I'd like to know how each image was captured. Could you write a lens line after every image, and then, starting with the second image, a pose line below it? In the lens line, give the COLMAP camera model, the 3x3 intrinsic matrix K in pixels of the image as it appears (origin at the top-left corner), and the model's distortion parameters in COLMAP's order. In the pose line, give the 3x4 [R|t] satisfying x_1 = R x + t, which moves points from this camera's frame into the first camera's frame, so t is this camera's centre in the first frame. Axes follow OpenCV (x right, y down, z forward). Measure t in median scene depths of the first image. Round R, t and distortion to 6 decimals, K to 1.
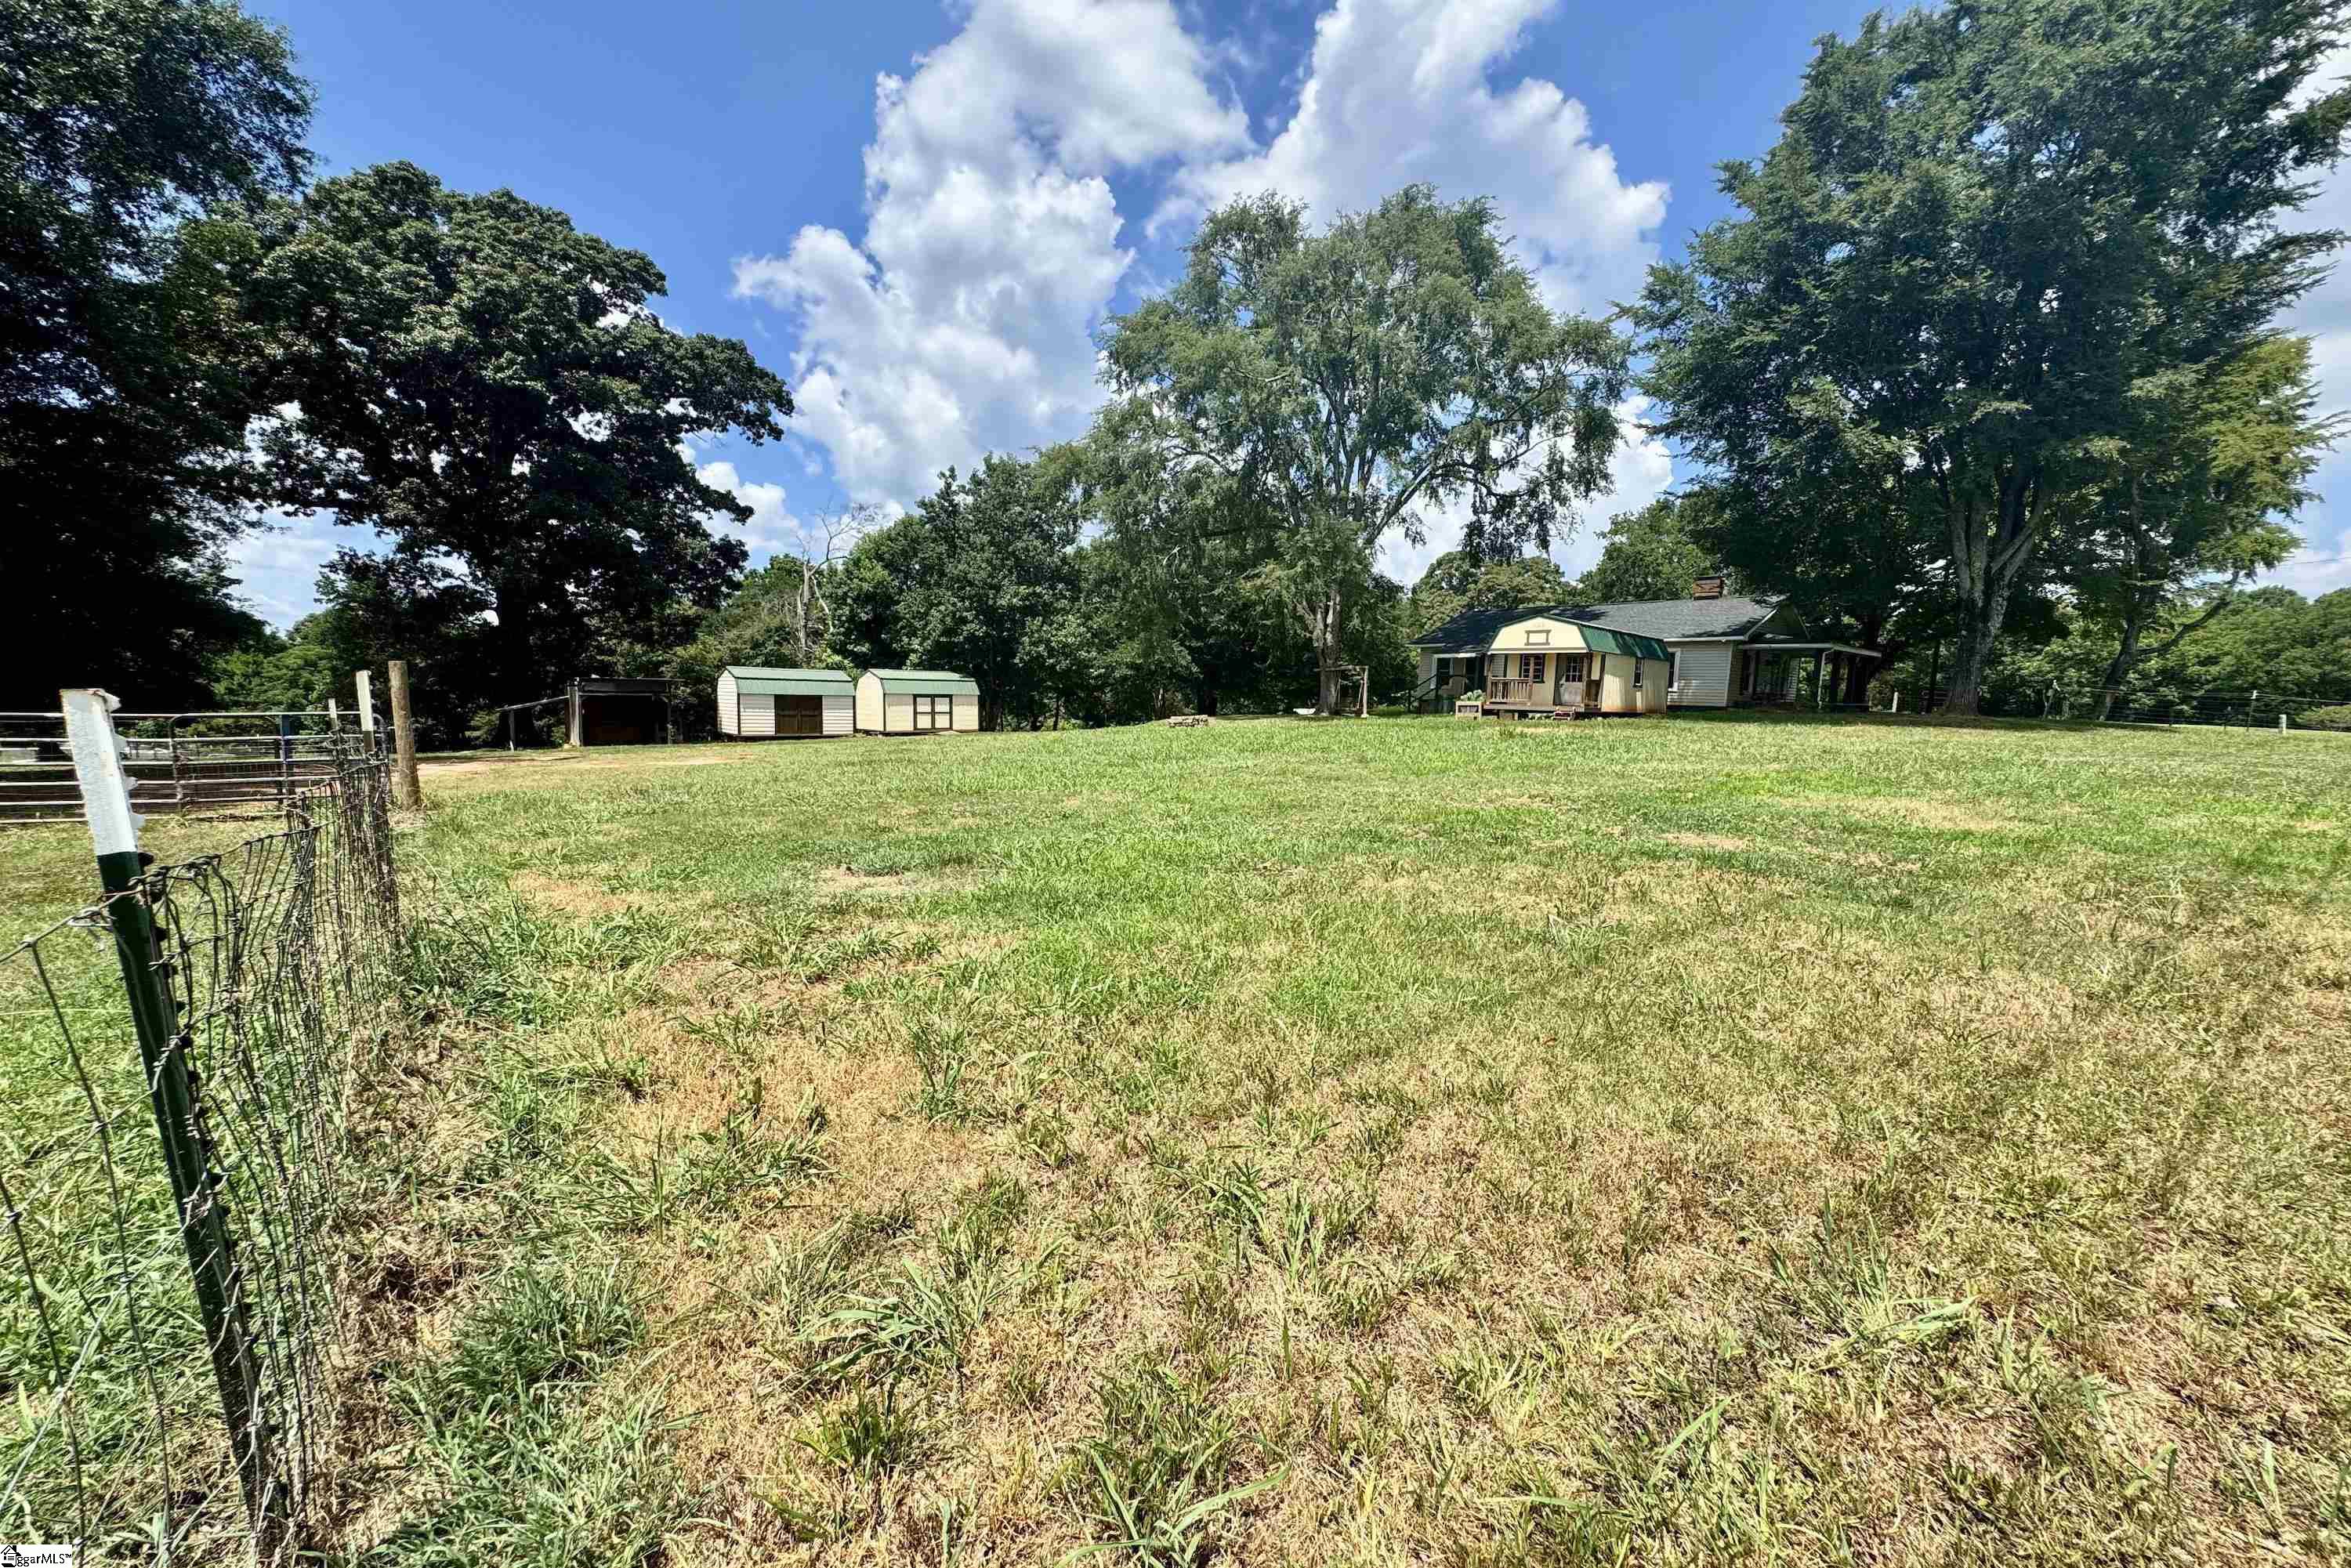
lens RADIAL K [[902.0, 0, 1169.7], [0, 902.0, 791.2], [0, 0, 1]] dist [0.009456, -0.000076]
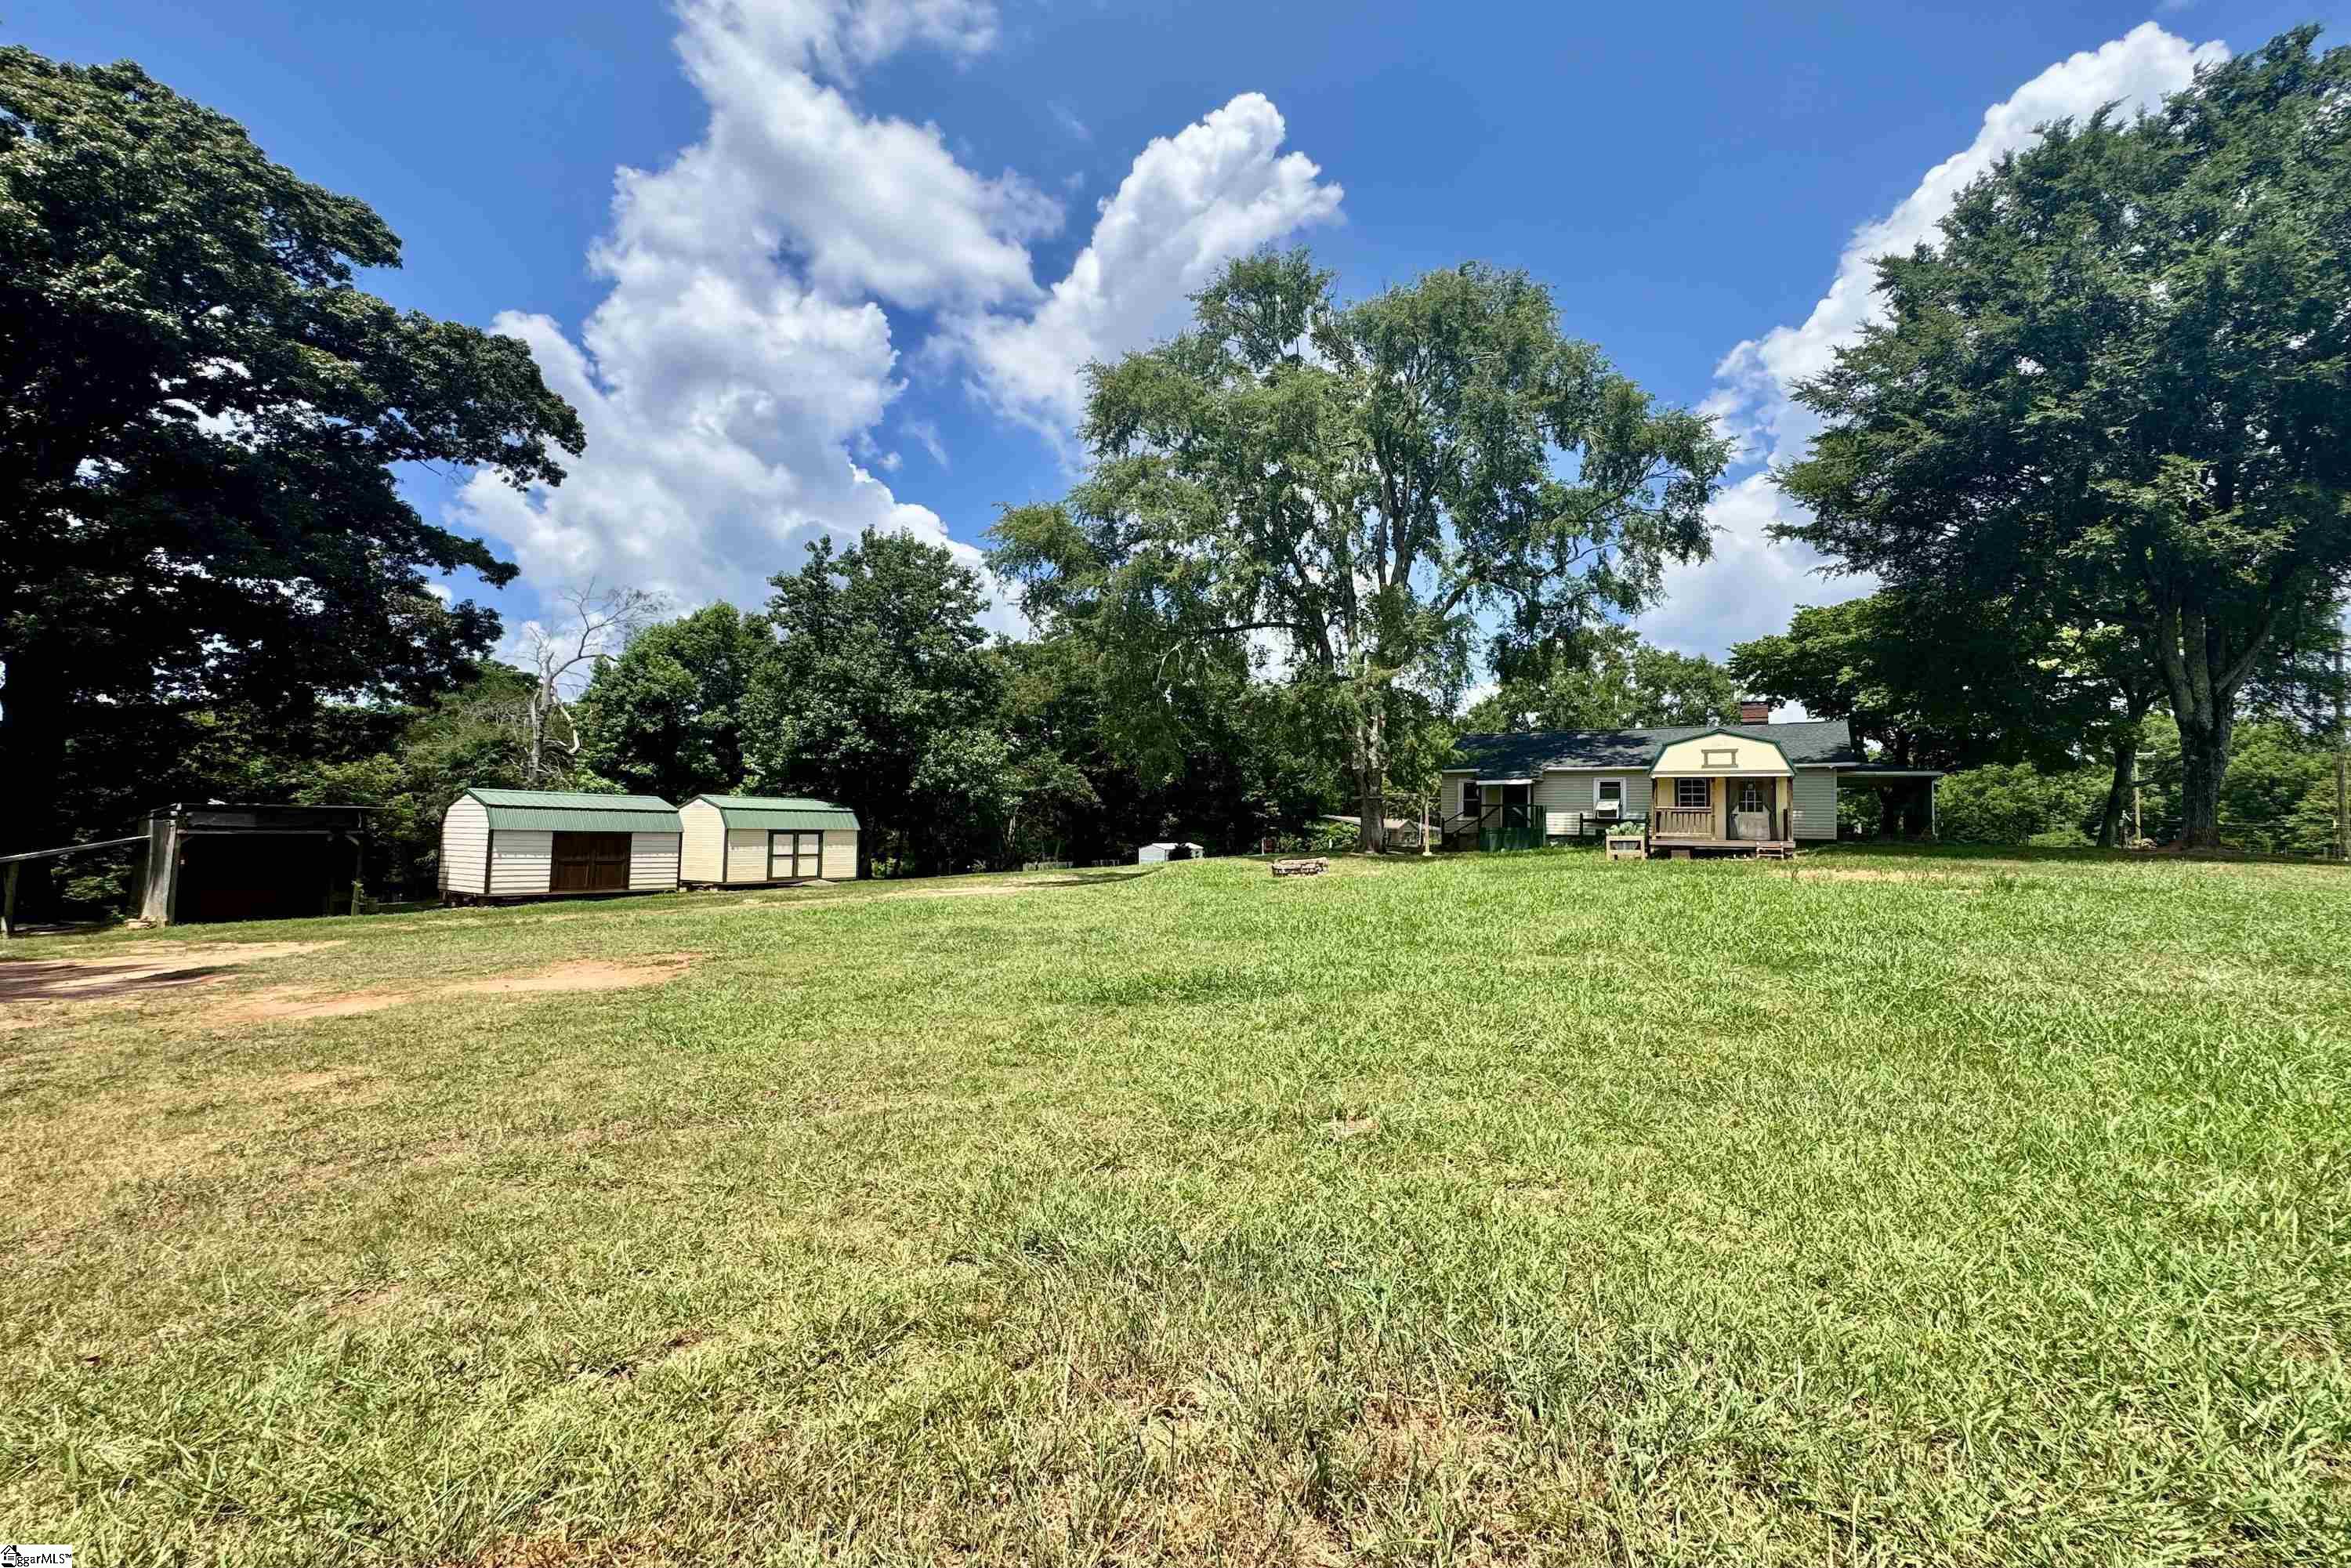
lens RADIAL K [[902.0, 0, 1182.6], [0, 902.0, 787.8], [0, 0, 1]] dist [0.009456, -0.000076]
pose [[0.955364, 0.009126, 0.295289, -0.176356], [0.035597, 0.988685, -0.145725, -0.023424], [-0.293278, 0.149732, 0.944229, 0.213415]]
